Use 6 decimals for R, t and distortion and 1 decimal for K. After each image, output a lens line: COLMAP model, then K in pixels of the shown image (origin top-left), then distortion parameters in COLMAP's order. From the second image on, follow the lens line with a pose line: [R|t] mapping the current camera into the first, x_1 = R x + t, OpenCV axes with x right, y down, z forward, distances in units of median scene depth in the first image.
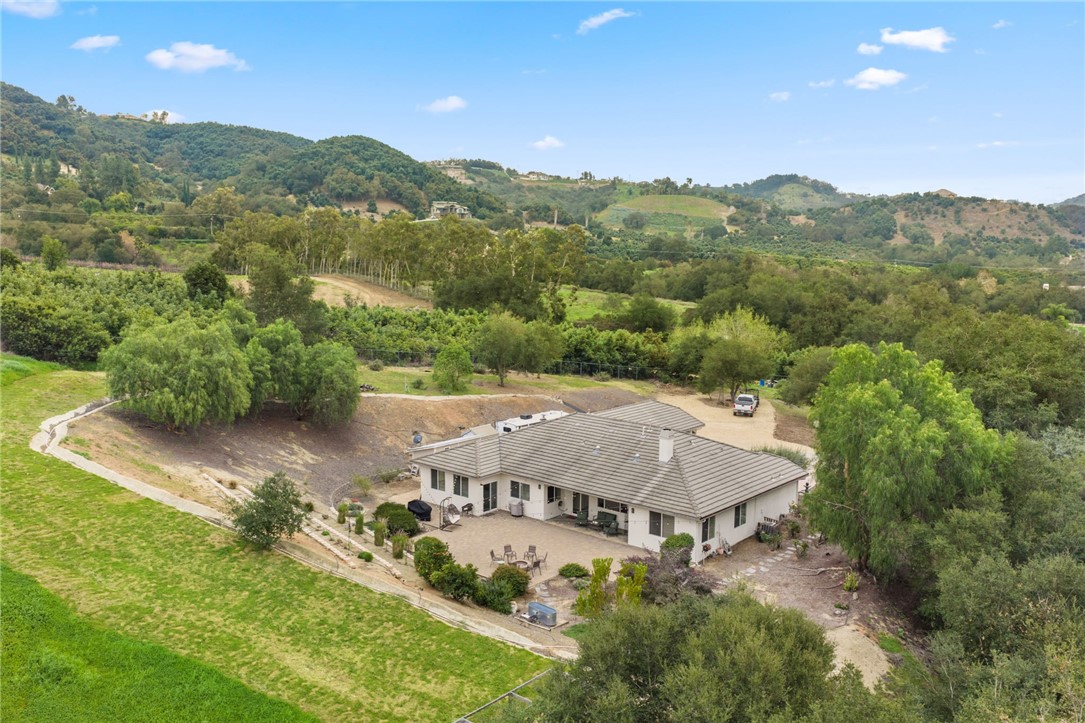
lens RADIAL K [[942.4, 0, 567.7], [0, 942.4, 360.6], [0, 0, 1]] dist [0.012180, 0.002646]
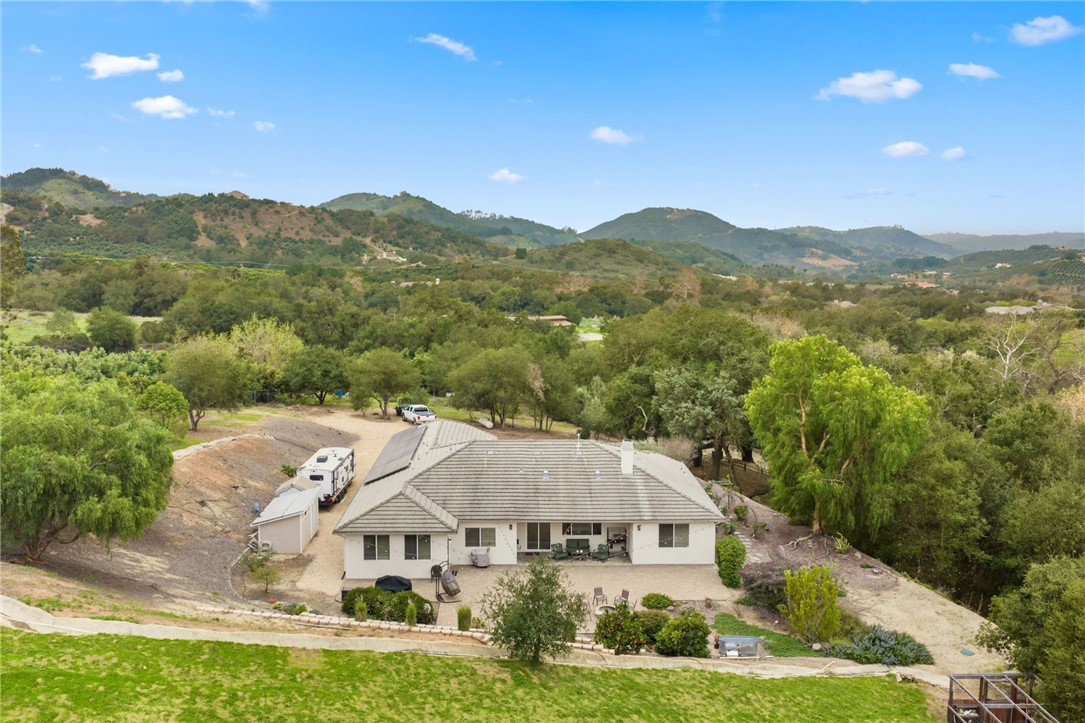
lens RADIAL K [[942.4, 0, 567.7], [0, 942.4, 360.6], [0, 0, 1]] dist [0.012180, 0.002646]
pose [[0.738261, -0.090462, 0.668422, -0.560557], [0.091000, 0.995264, 0.034188, -0.046510], [-0.668349, 0.035587, 0.742996, 0.296396]]
